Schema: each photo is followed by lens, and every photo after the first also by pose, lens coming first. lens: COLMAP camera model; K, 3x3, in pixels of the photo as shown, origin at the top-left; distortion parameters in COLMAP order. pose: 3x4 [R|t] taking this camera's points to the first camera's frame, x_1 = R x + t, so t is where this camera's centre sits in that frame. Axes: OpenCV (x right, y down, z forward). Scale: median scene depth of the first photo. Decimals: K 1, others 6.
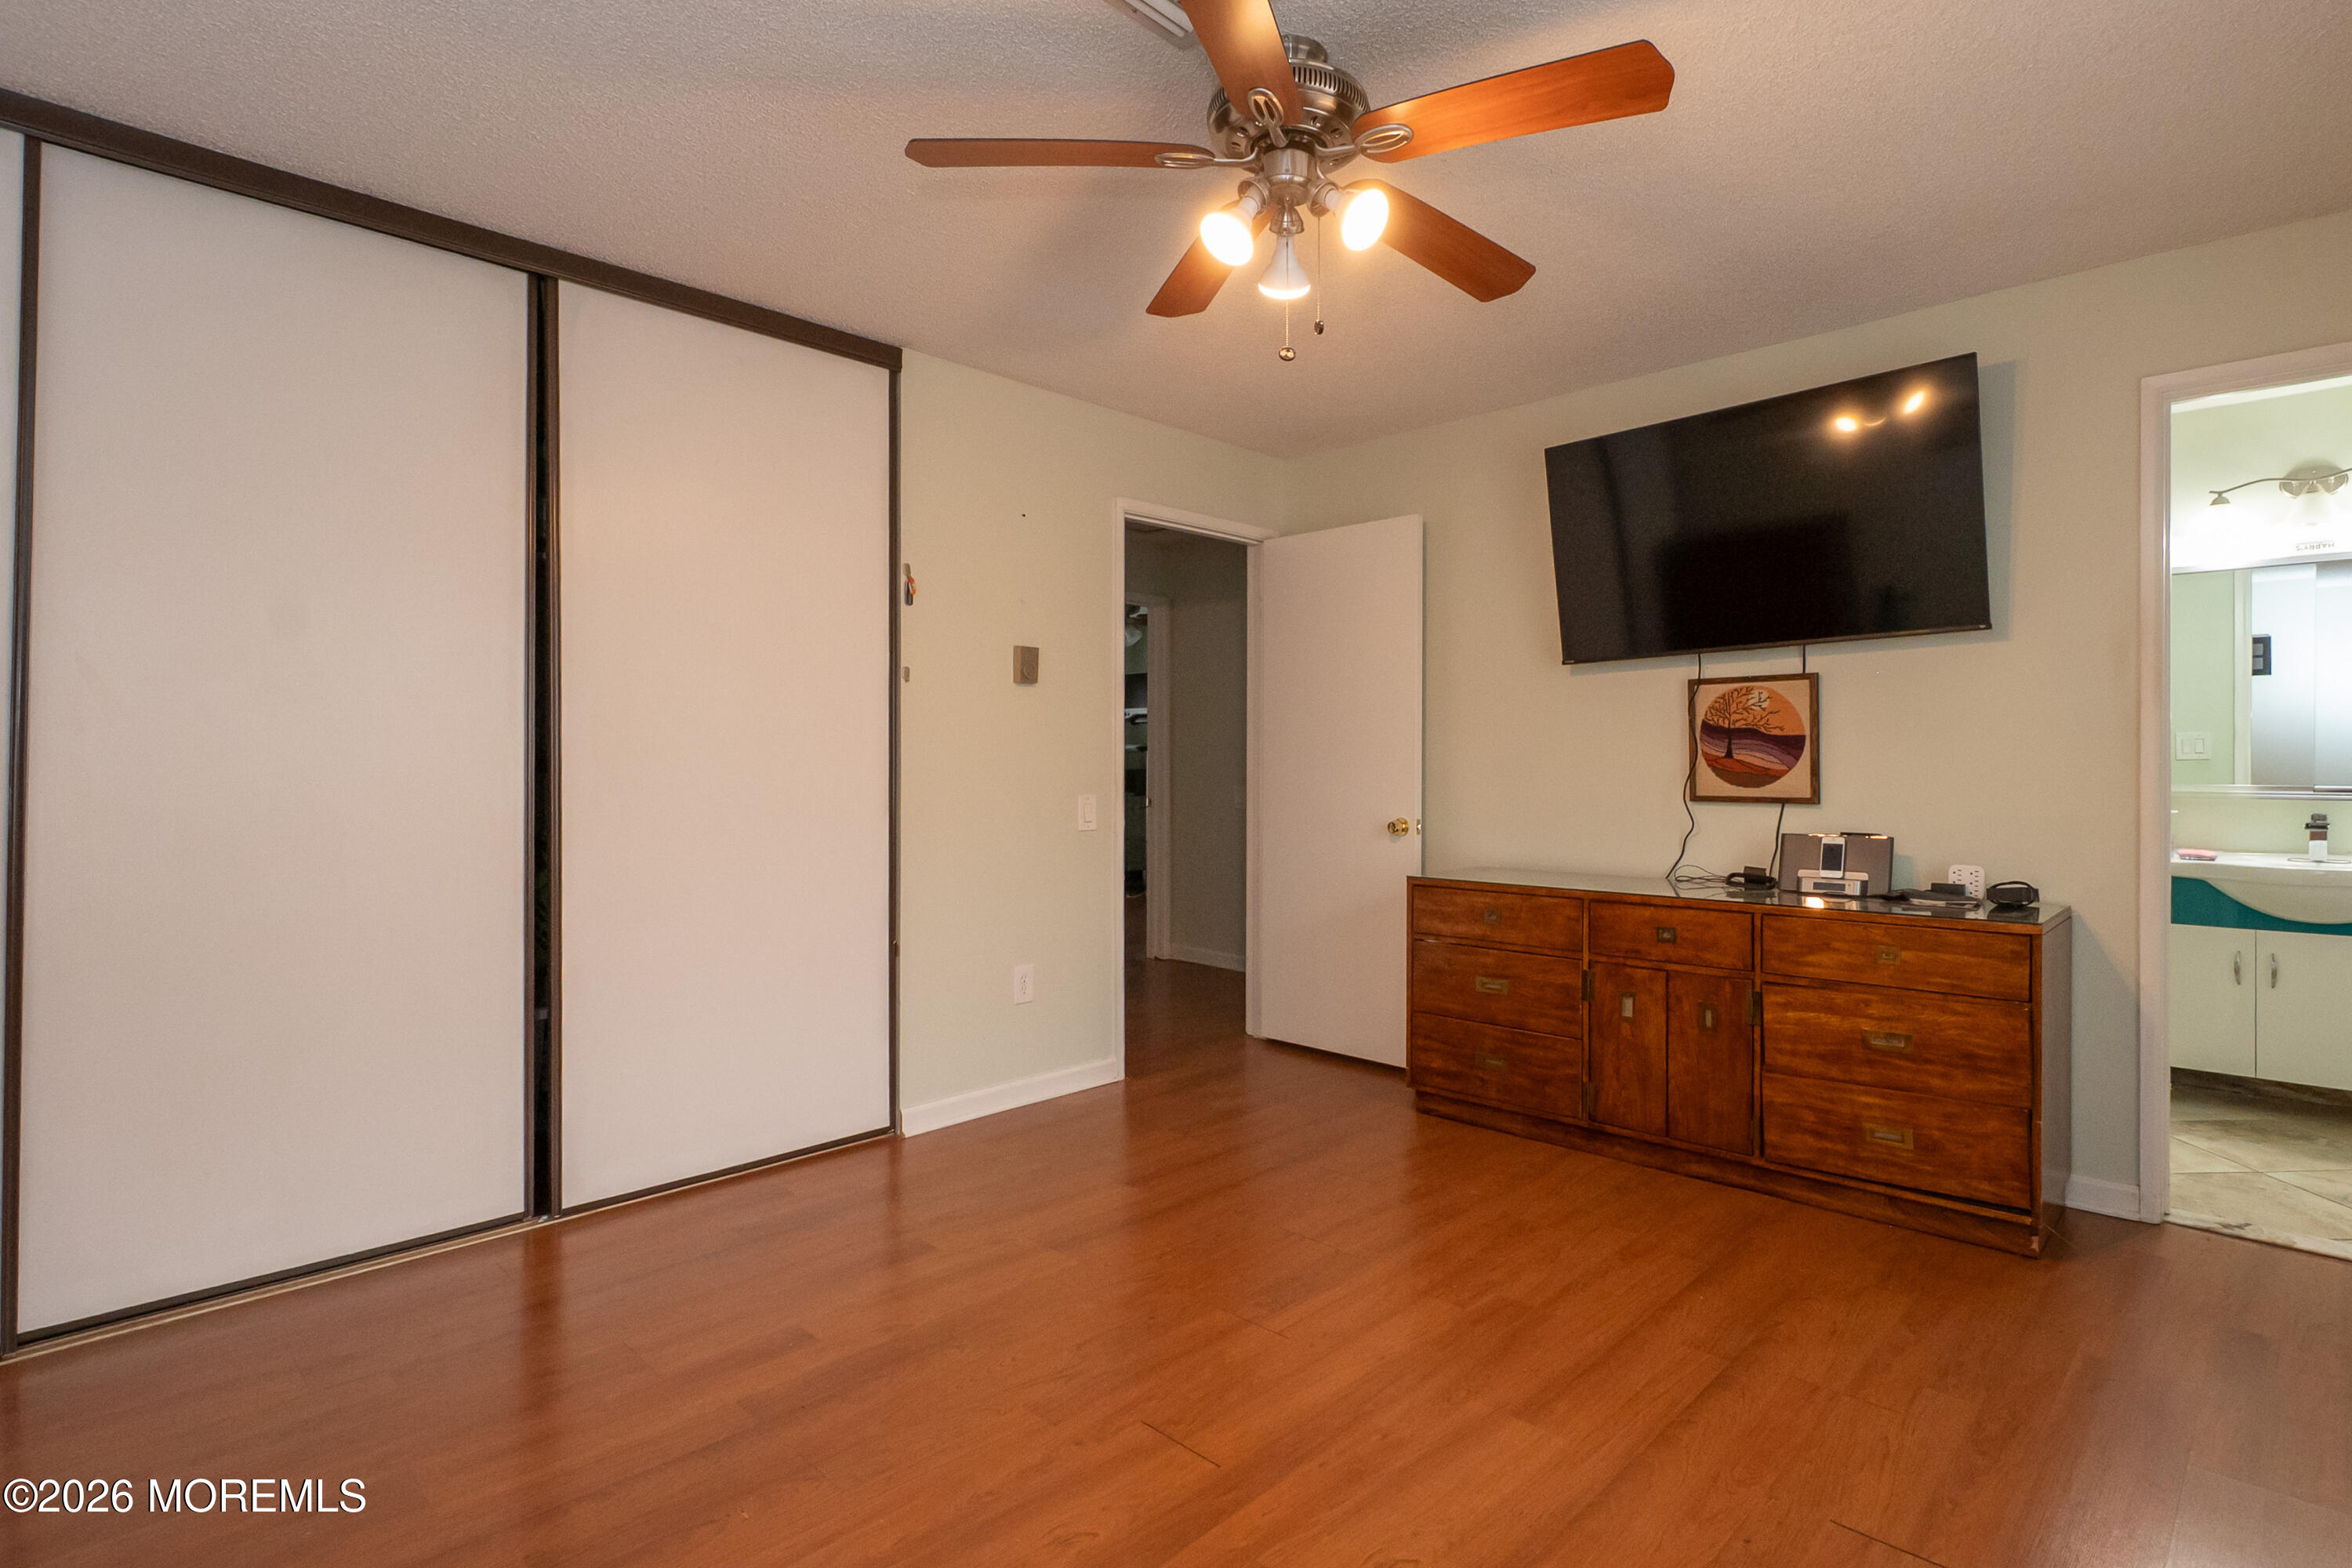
lens RADIAL K [[1165.8, 0, 1247.7], [0, 1165.8, 768.4], [0, 0, 1]] dist [0.003225, -0.000813]
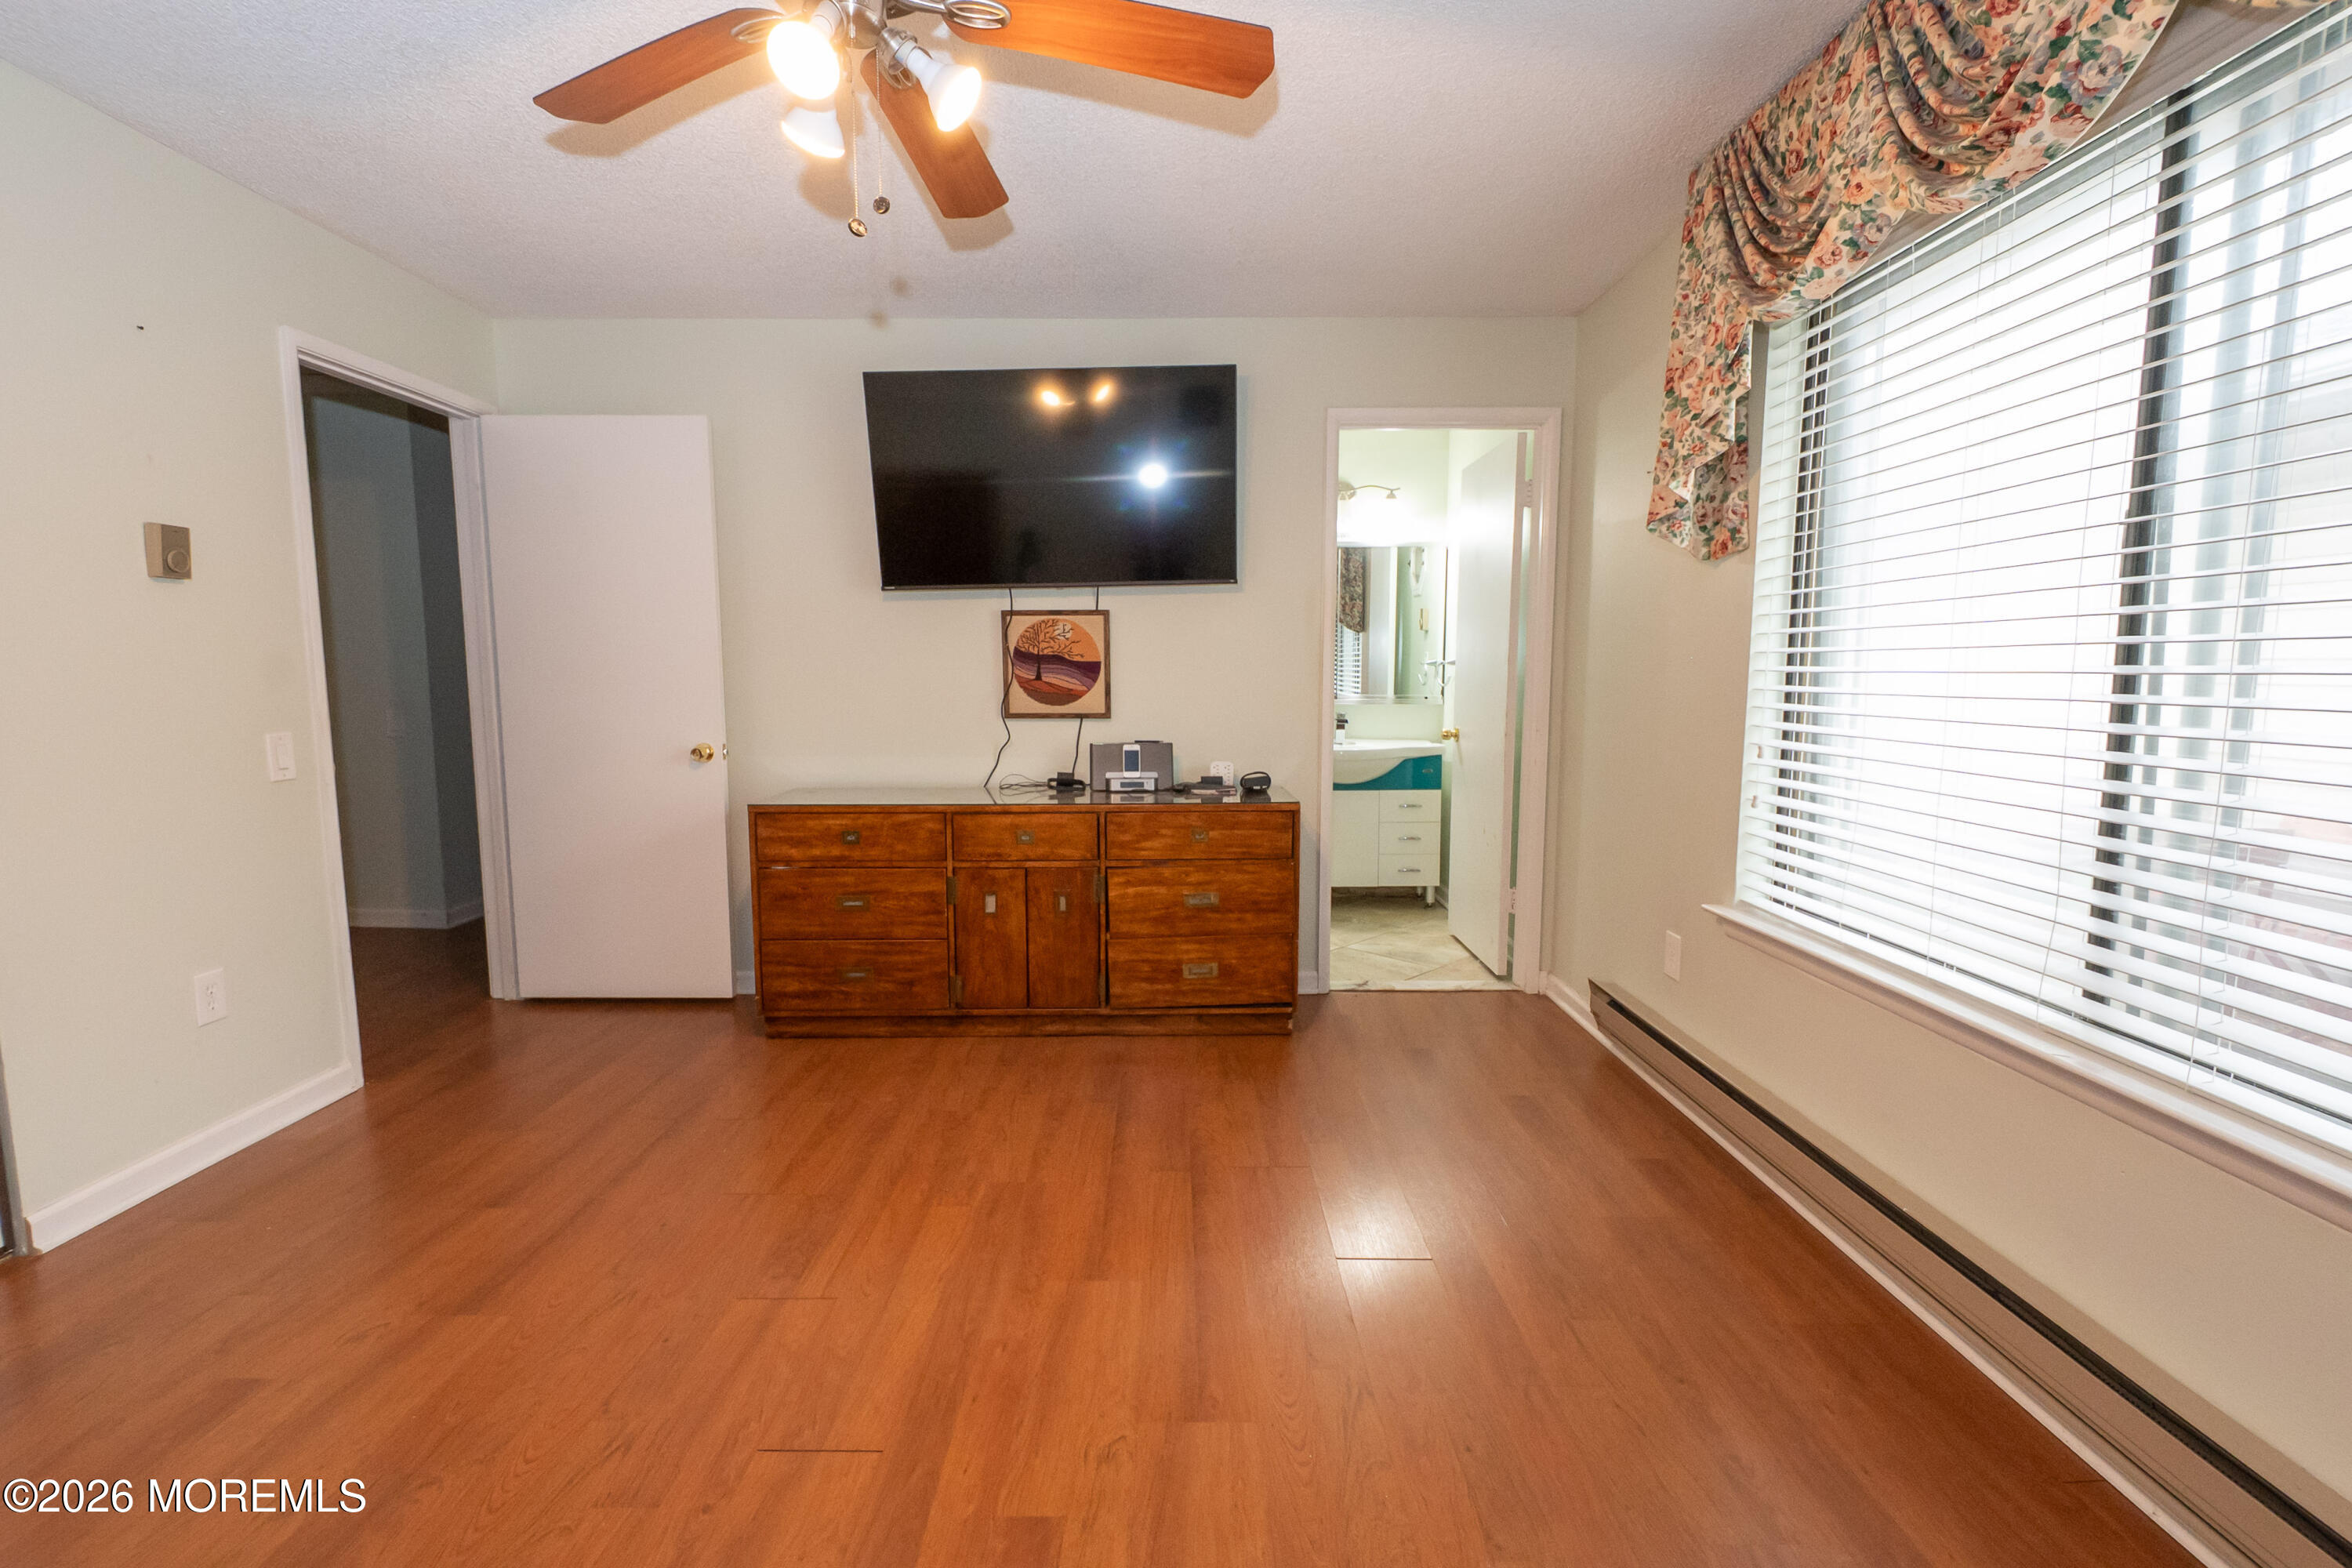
lens RADIAL K [[1045.2, 0, 1174.4], [0, 1045.2, 792.3], [0, 0, 1]] dist [0.007105, -0.006043]
pose [[0.734139, -0.079537, 0.674325, -0.215129], [0.003778, 0.993579, 0.113080, -0.016444], [-0.678989, -0.080469, 0.729725, 0.147587]]
